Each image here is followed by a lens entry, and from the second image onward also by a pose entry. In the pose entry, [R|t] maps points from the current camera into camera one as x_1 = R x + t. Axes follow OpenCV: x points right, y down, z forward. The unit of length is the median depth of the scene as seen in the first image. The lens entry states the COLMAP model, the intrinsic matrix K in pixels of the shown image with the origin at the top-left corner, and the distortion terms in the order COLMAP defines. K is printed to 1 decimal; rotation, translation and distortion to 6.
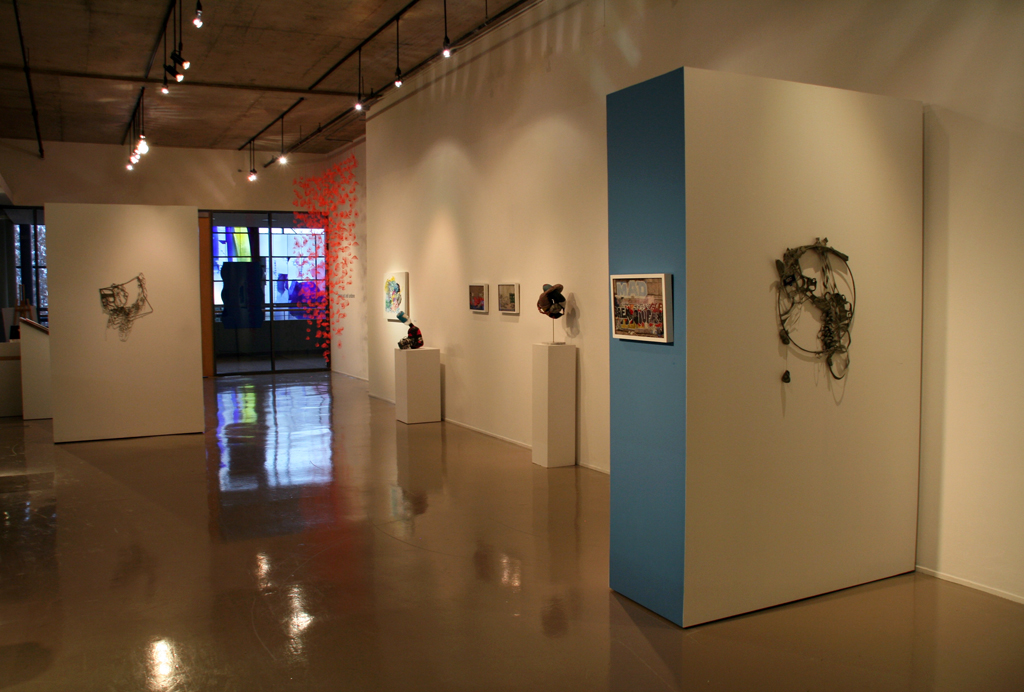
lens RADIAL K [[878.4, 0, 512.0], [0, 878.4, 346.0], [0, 0, 1]] dist [-0.089291, 0.004755]
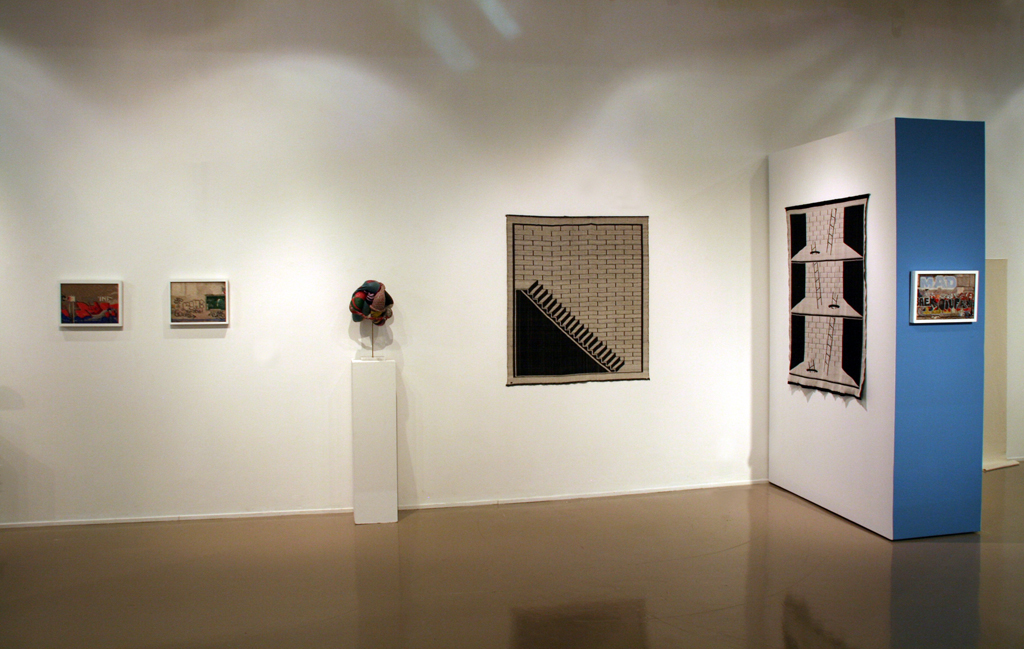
lens RADIAL K [[912.7, 0, 512.0], [0, 912.7, 324.5], [0, 0, 1]] dist [-0.003462, -0.002331]
pose [[0.255950, -0.036225, 0.966011, -1.041690], [0.070401, 0.997343, 0.018746, -0.058371], [-0.964123, 0.063210, 0.257820, 1.014281]]
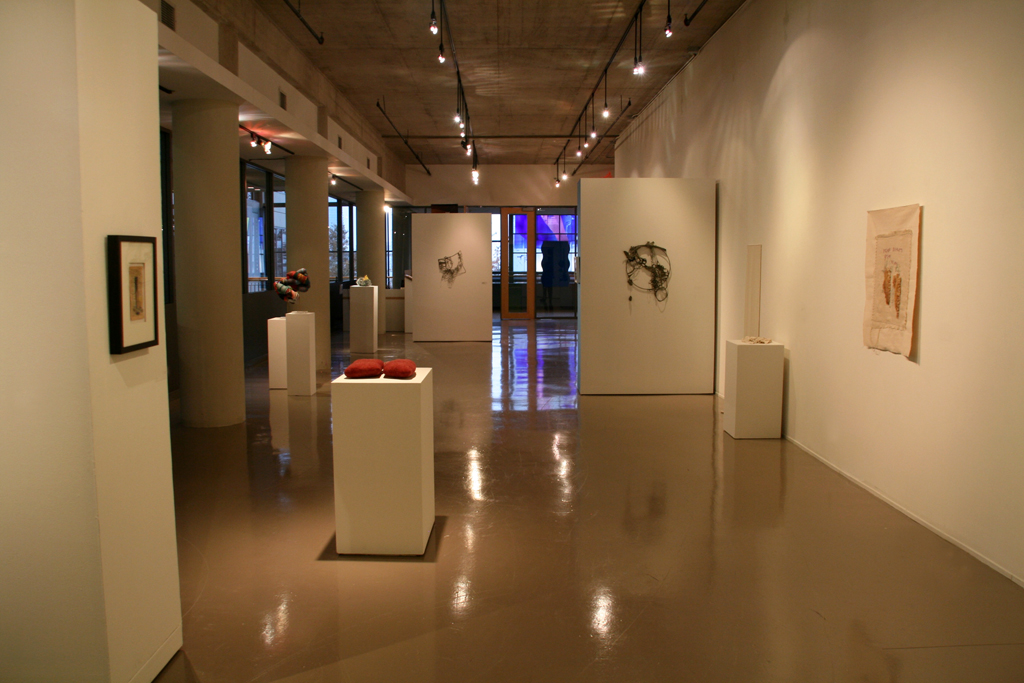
lens RADIAL K [[849.1, 0, 512.0], [0, 849.1, 341.5], [0, 0, 1]] dist [-0.163721, 0.119727]
pose [[0.897609, 0.049524, -0.438002, 1.044314], [-0.035840, 0.998578, 0.039461, 0.072461], [0.439334, -0.019723, 0.898107, -1.264594]]
